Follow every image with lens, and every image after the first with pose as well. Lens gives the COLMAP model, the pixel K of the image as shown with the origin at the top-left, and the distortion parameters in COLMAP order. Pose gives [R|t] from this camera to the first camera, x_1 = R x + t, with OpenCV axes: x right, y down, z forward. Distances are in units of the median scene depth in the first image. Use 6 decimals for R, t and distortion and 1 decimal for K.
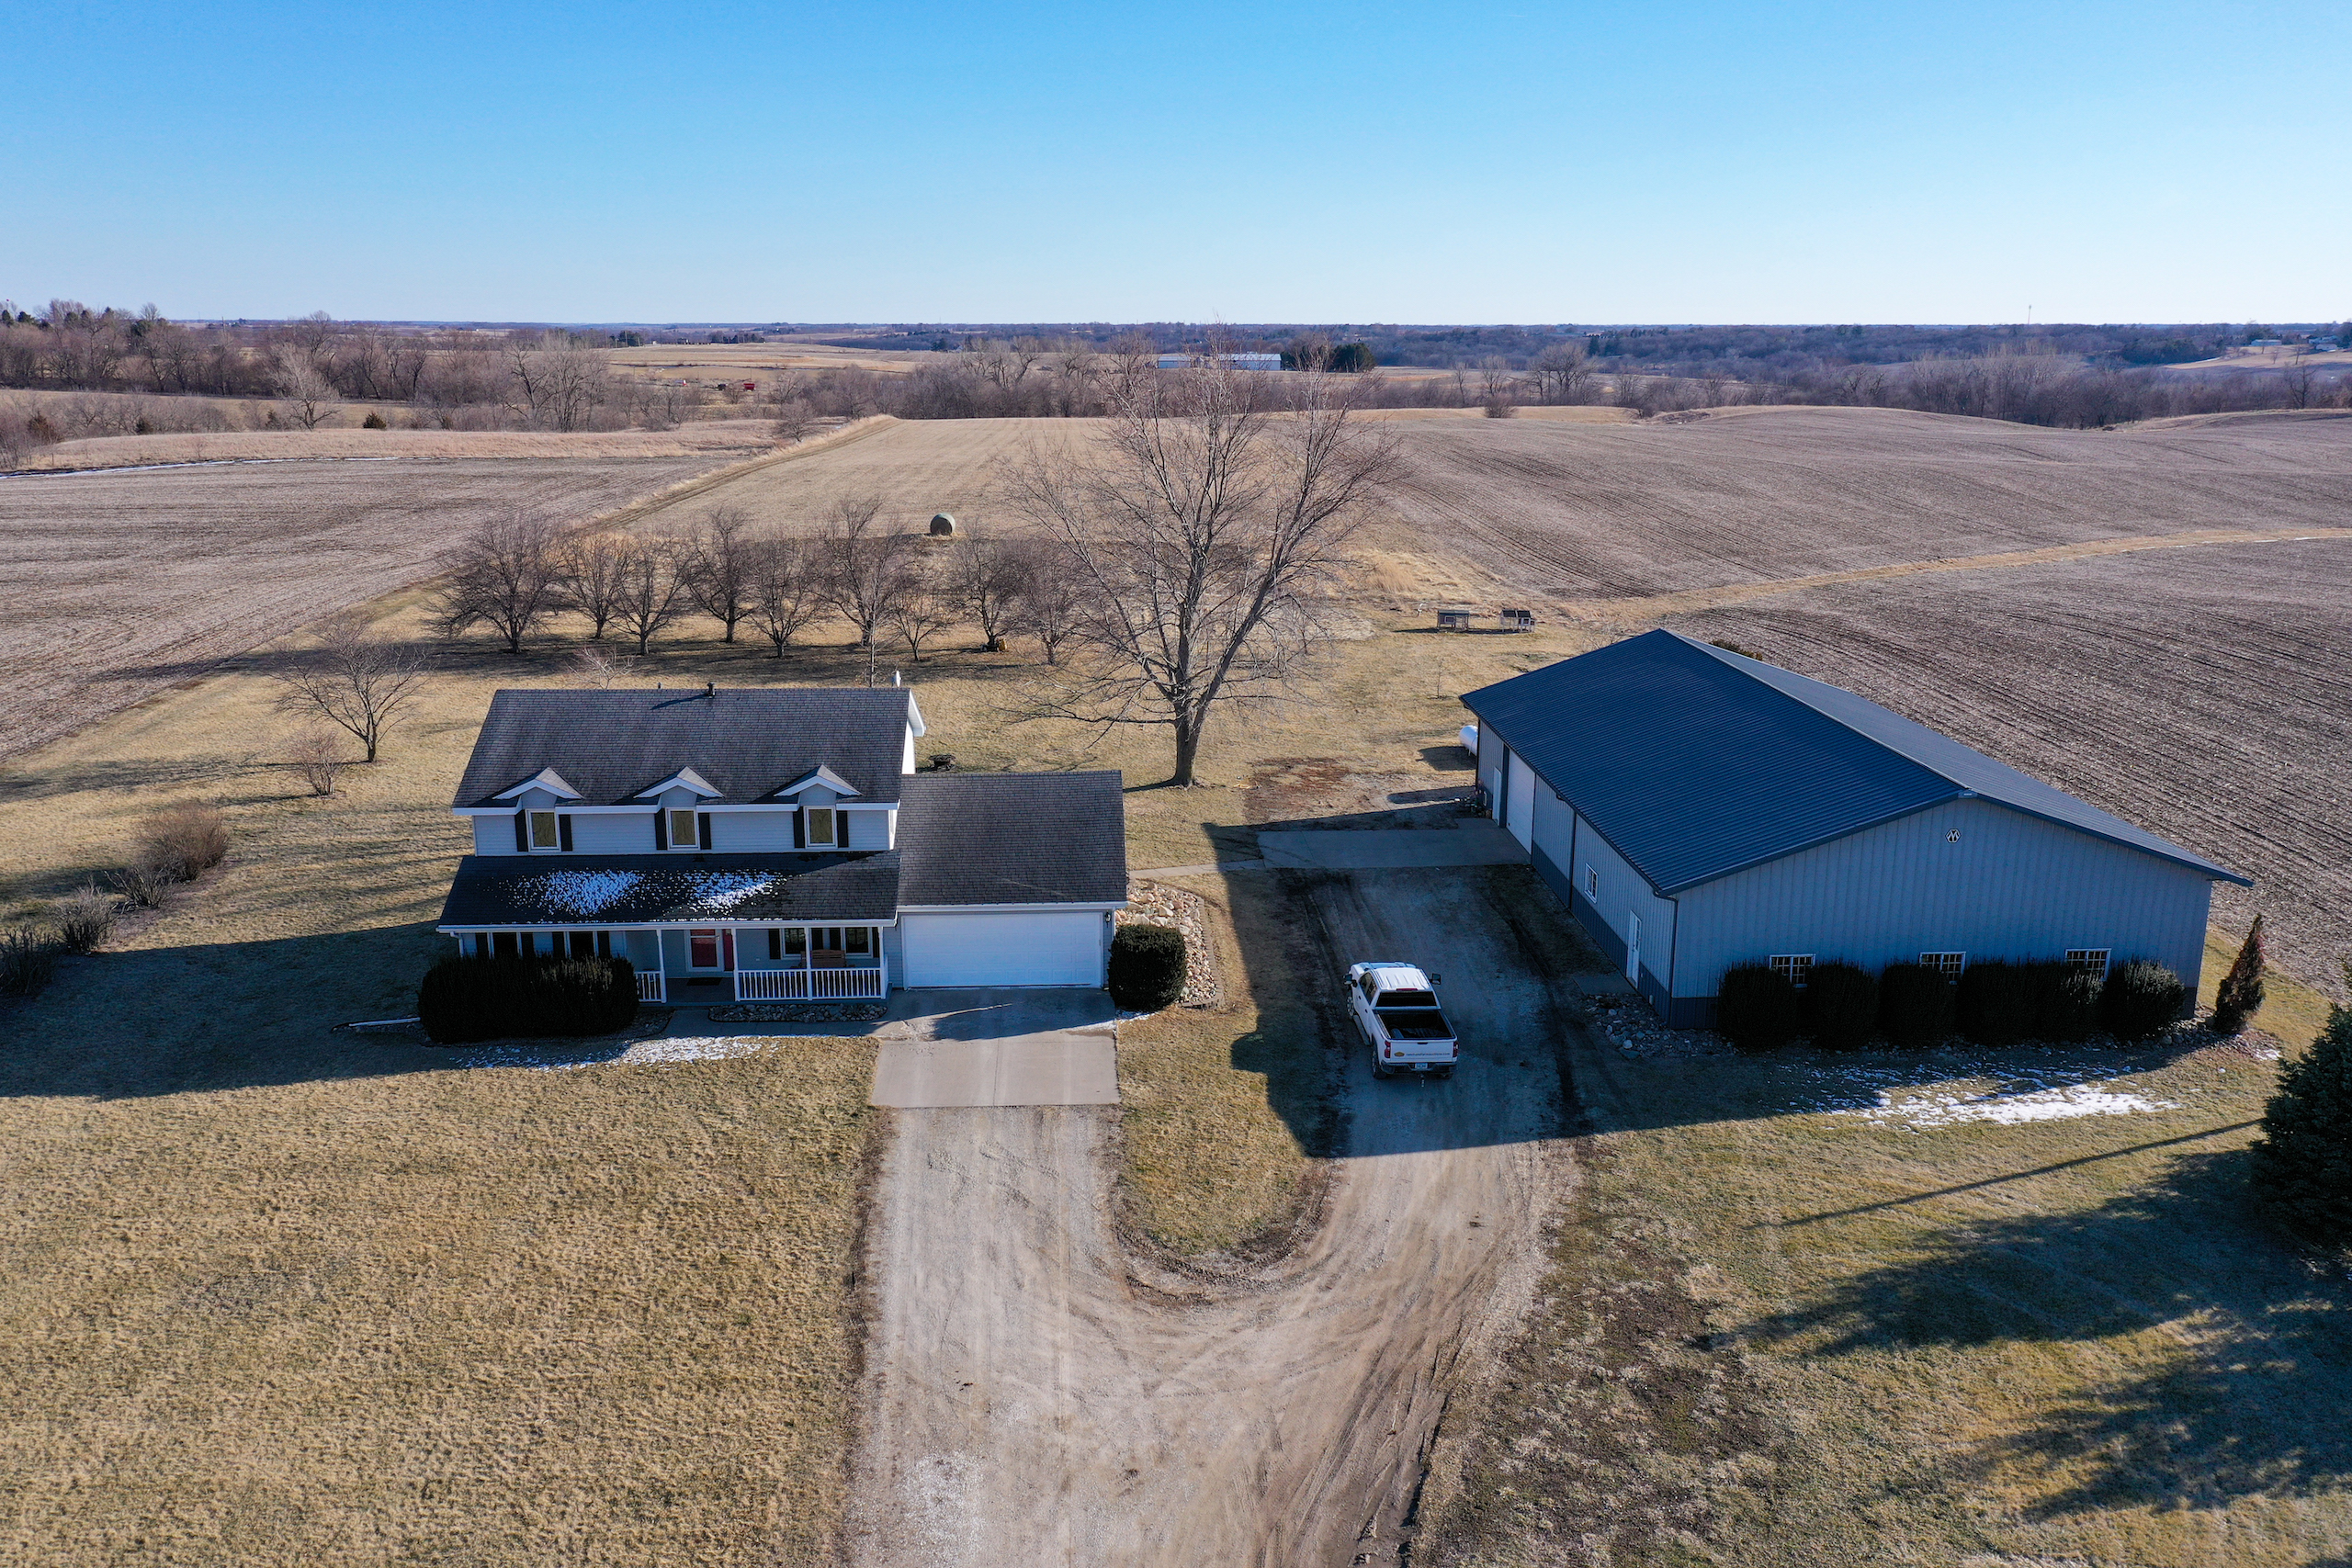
lens RADIAL K [[1859.8, 0, 1181.4], [0, 1859.8, 784.4], [0, 0, 1]] dist [0.001771, 0.008065]
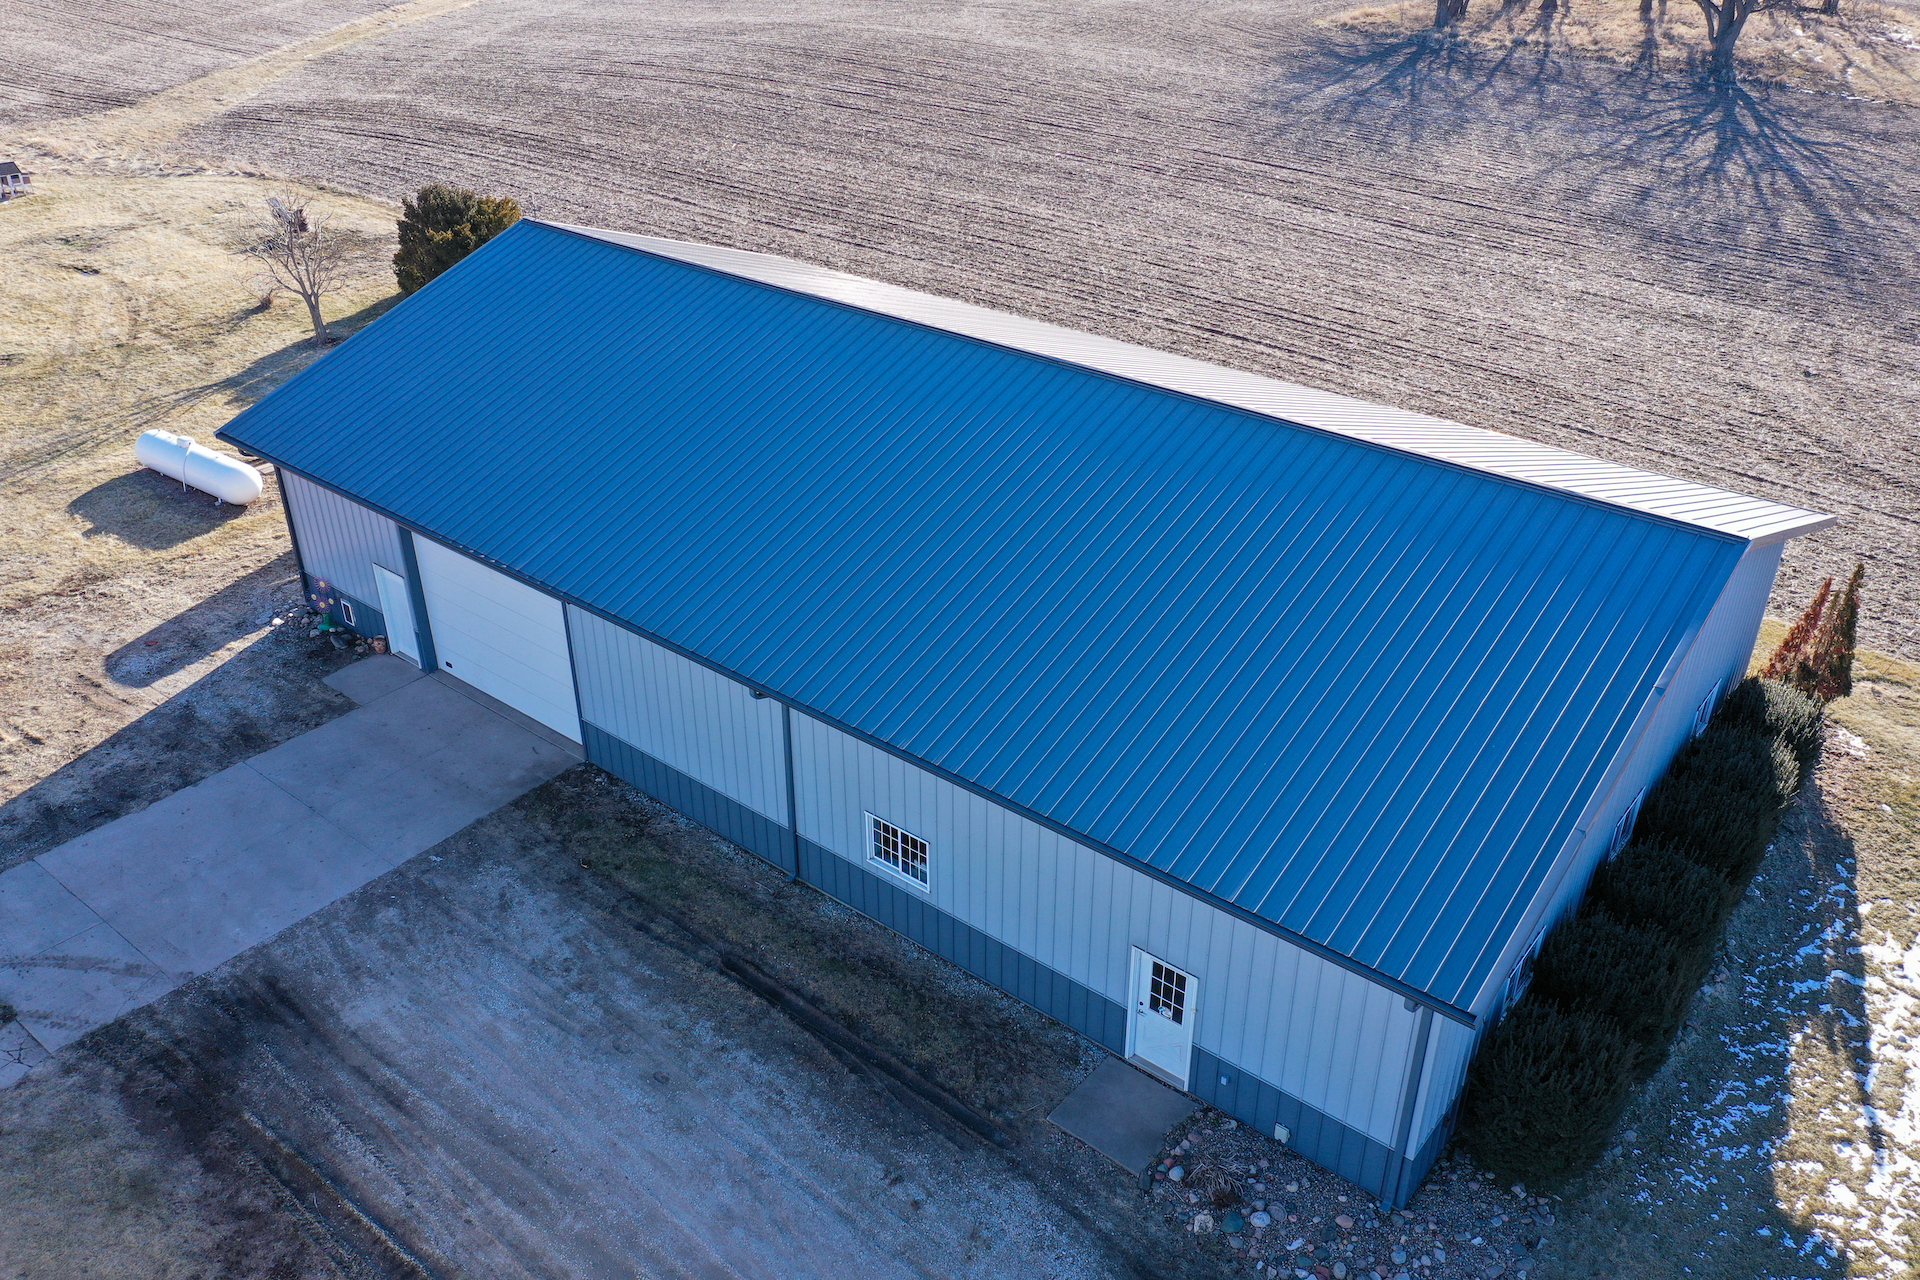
lens RADIAL K [[1518.4, 0, 964.4], [0, 1518.4, 640.3], [0, 0, 1]] dist [0.001771, 0.008065]
pose [[0.667433, -0.376318, 0.642587, -0.000142], [0.180582, 0.918951, 0.350599, -0.154405], [-0.722443, -0.117962, 0.681294, 0.849391]]
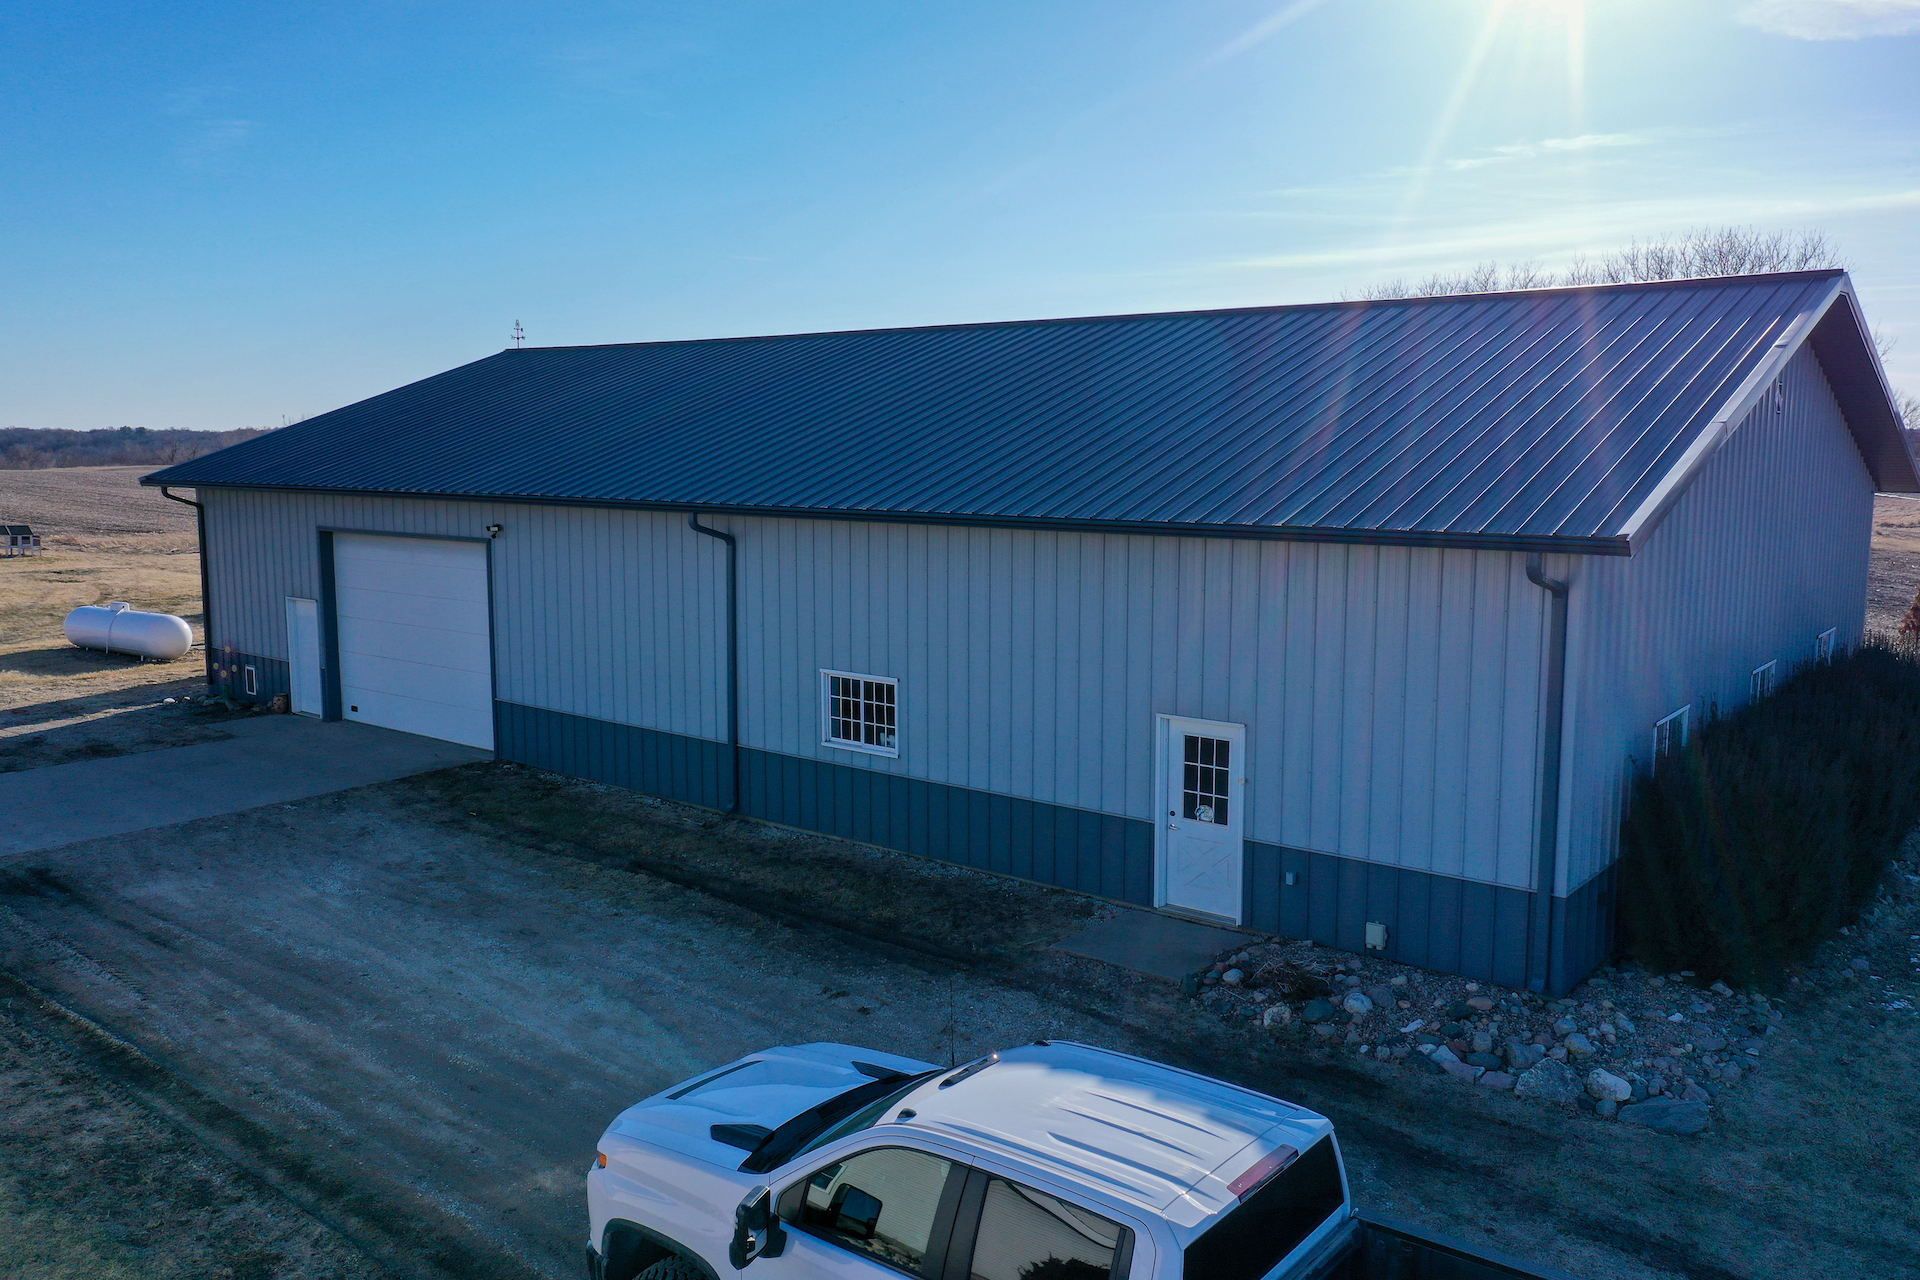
lens RADIAL K [[1518.4, 0, 964.4], [0, 1518.4, 640.3], [0, 0, 1]] dist [0.001771, 0.008065]
pose [[0.668704, -0.100301, 0.736732, 0.004789], [0.179159, 0.983400, -0.028732, 0.060098], [-0.721621, 0.151205, 0.675574, 0.899471]]
